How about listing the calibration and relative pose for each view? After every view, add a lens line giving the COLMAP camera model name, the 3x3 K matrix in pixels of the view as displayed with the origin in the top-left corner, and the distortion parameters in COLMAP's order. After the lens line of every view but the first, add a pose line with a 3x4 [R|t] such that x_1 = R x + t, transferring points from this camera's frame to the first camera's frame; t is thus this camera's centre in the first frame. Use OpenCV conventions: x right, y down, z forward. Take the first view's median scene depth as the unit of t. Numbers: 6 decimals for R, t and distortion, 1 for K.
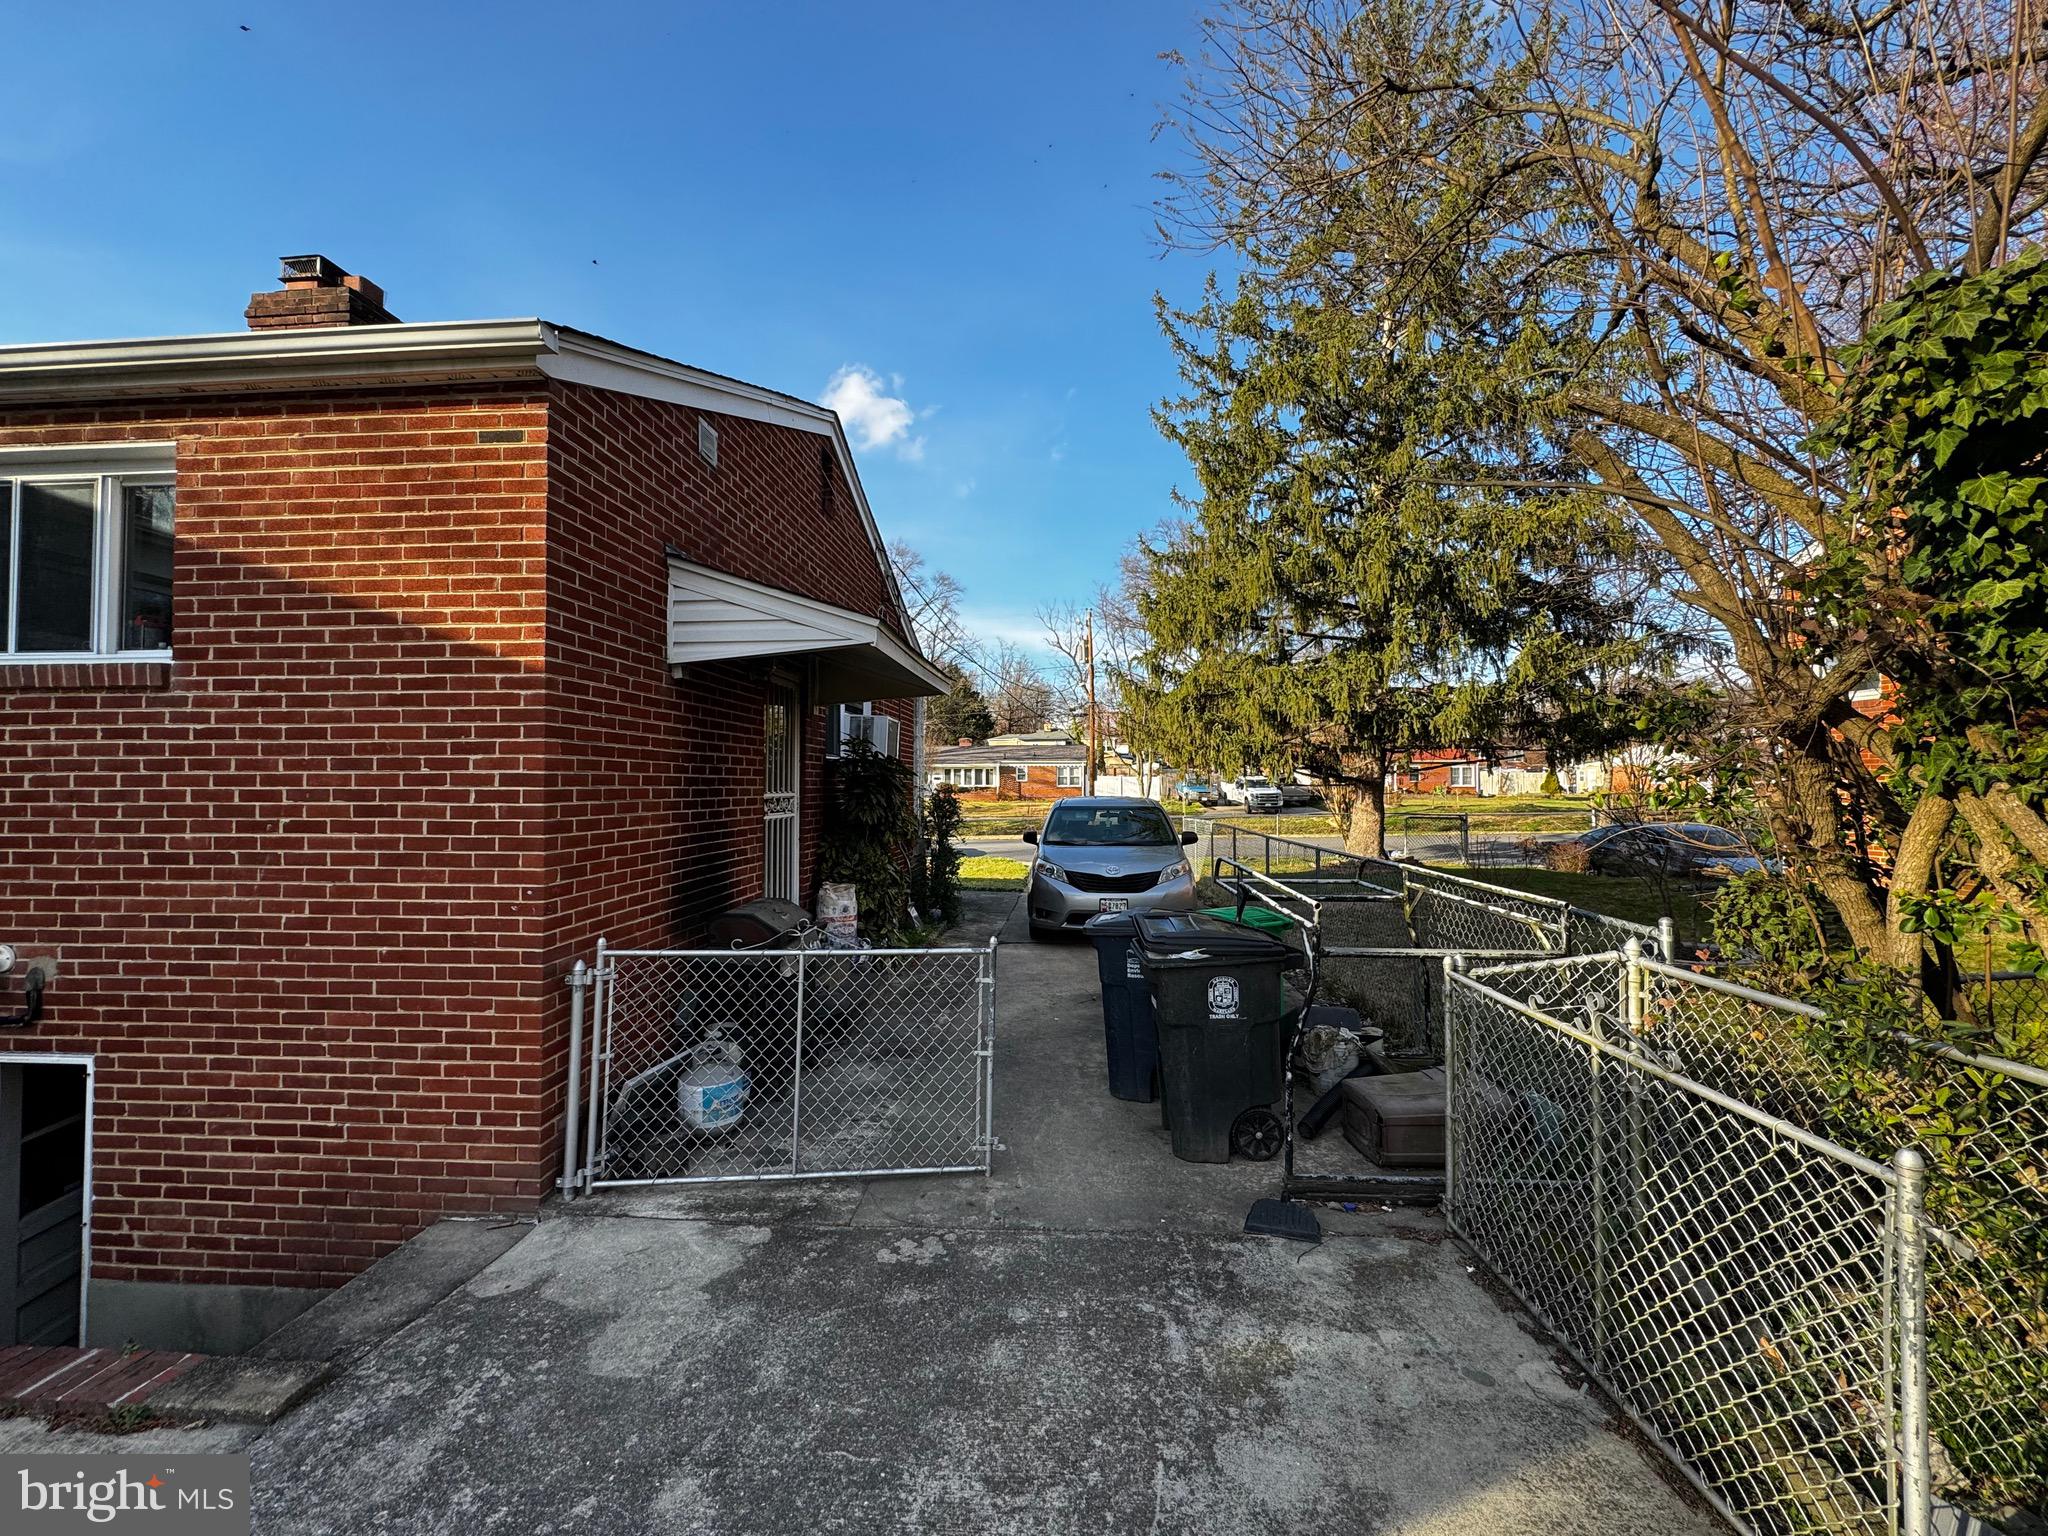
lens RADIAL K [[817.4, 0, 1019.4], [0, 817.4, 765.0], [0, 0, 1]] dist [-0.002297, 0.000282]
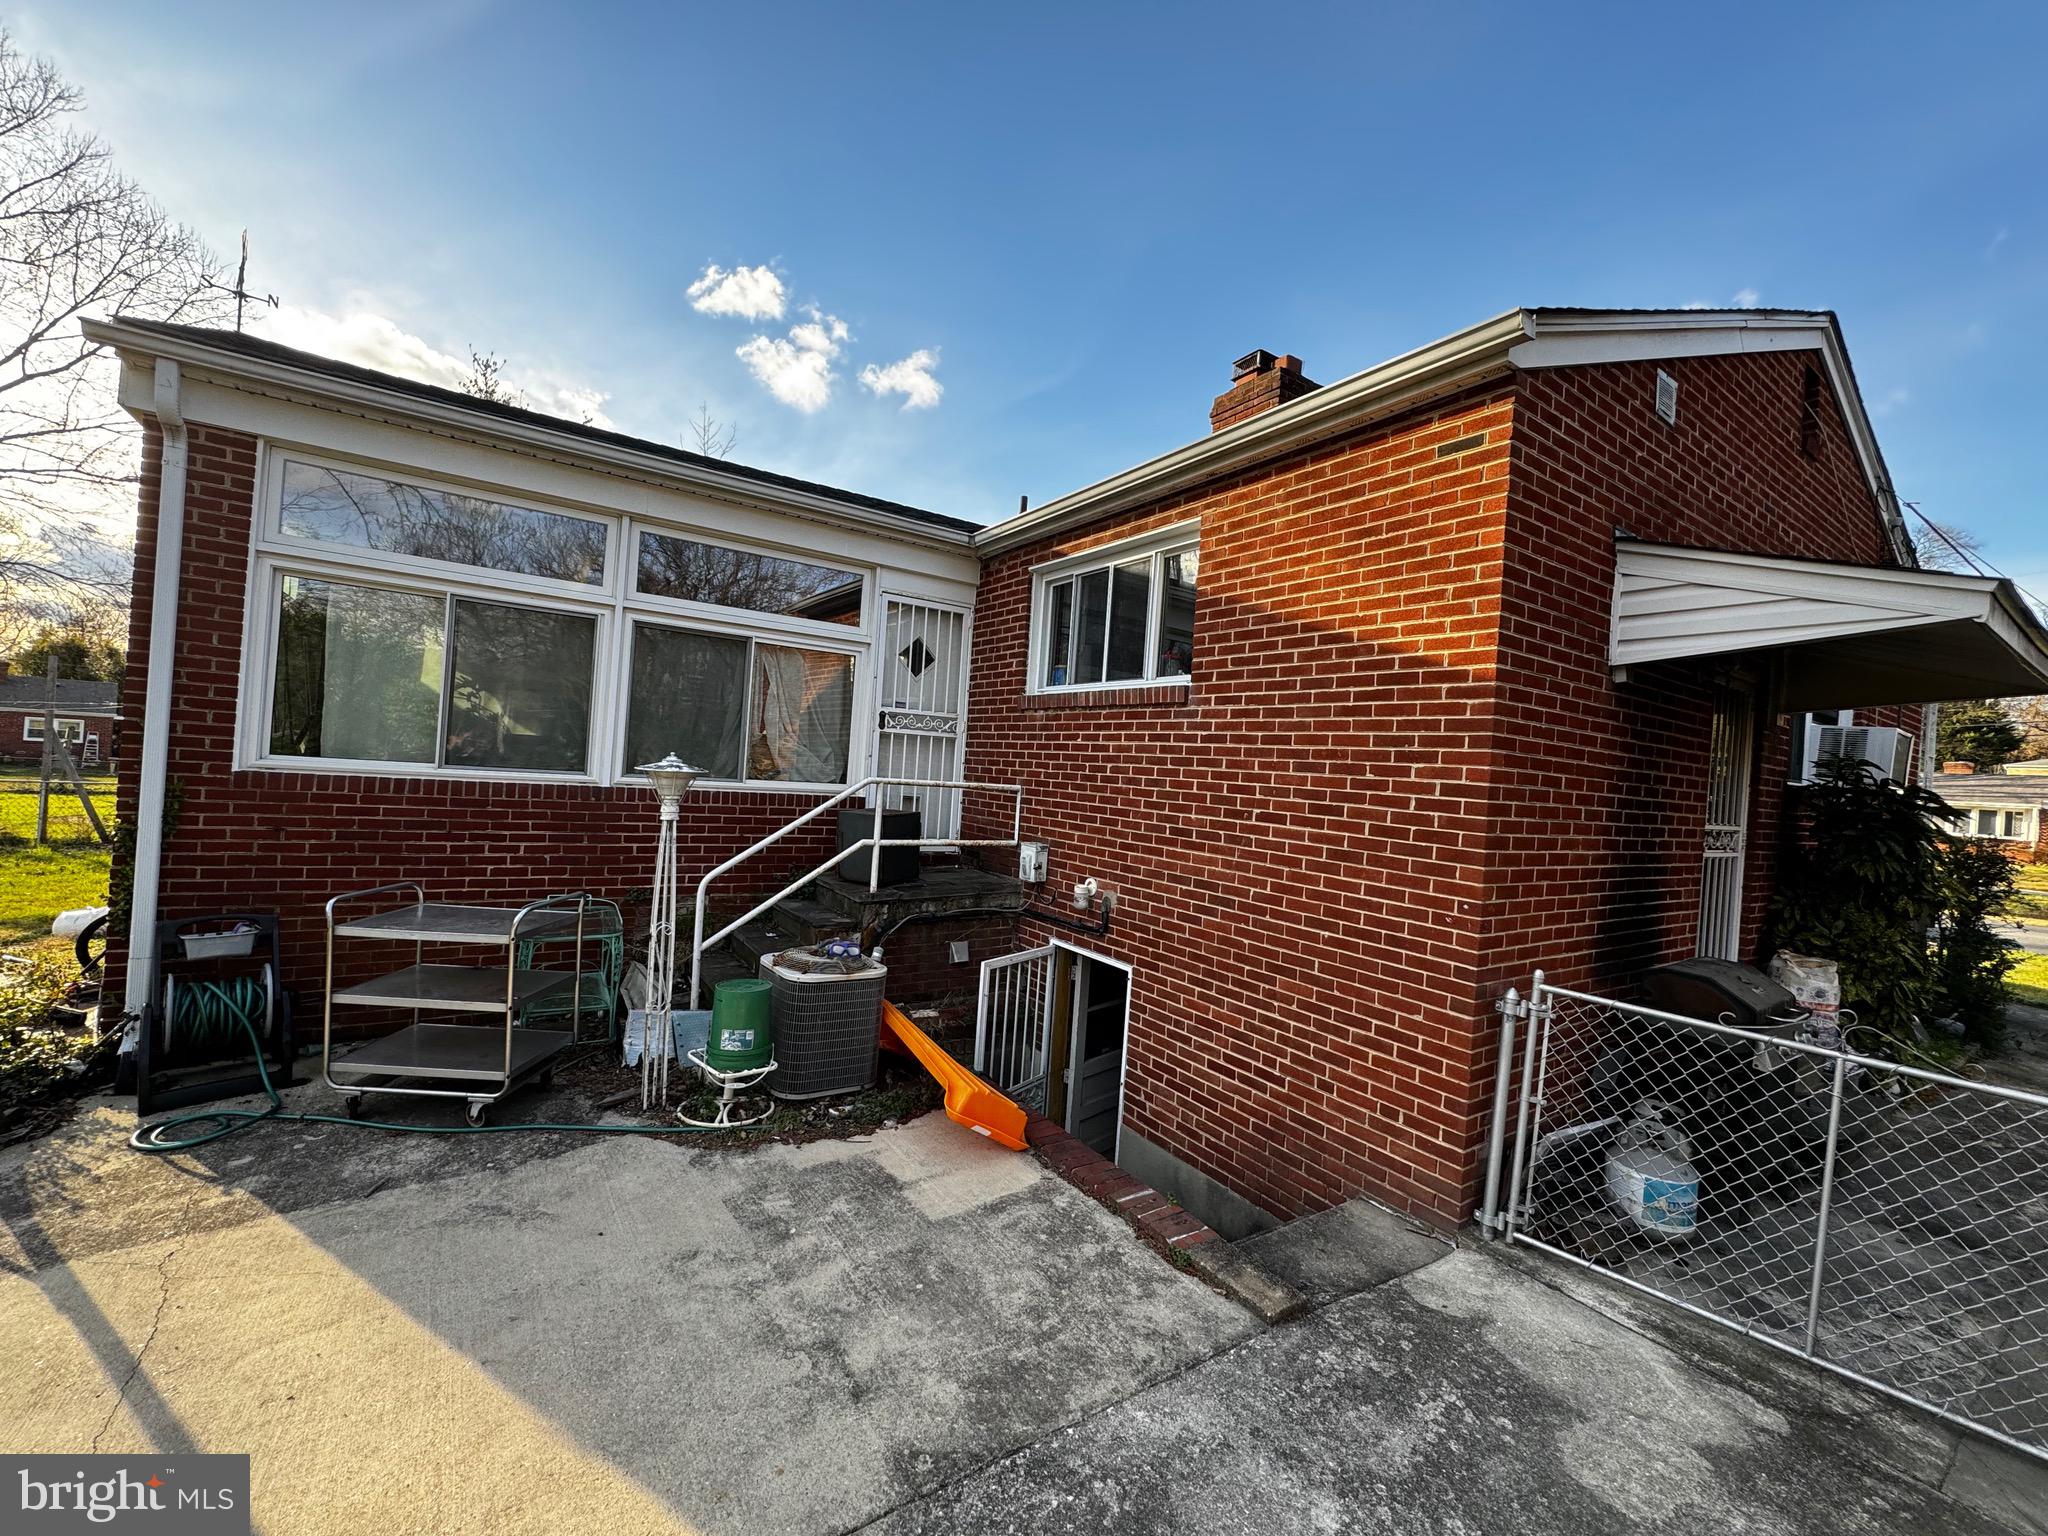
lens RADIAL K [[817.4, 0, 1019.4], [0, 817.4, 765.0], [0, 0, 1]] dist [-0.002297, 0.000282]
pose [[0.604813, 0.040971, -0.795313, -0.149969], [-0.050954, 0.998620, 0.012696, 0.001968], [0.794736, 0.032846, 0.606066, -0.019412]]
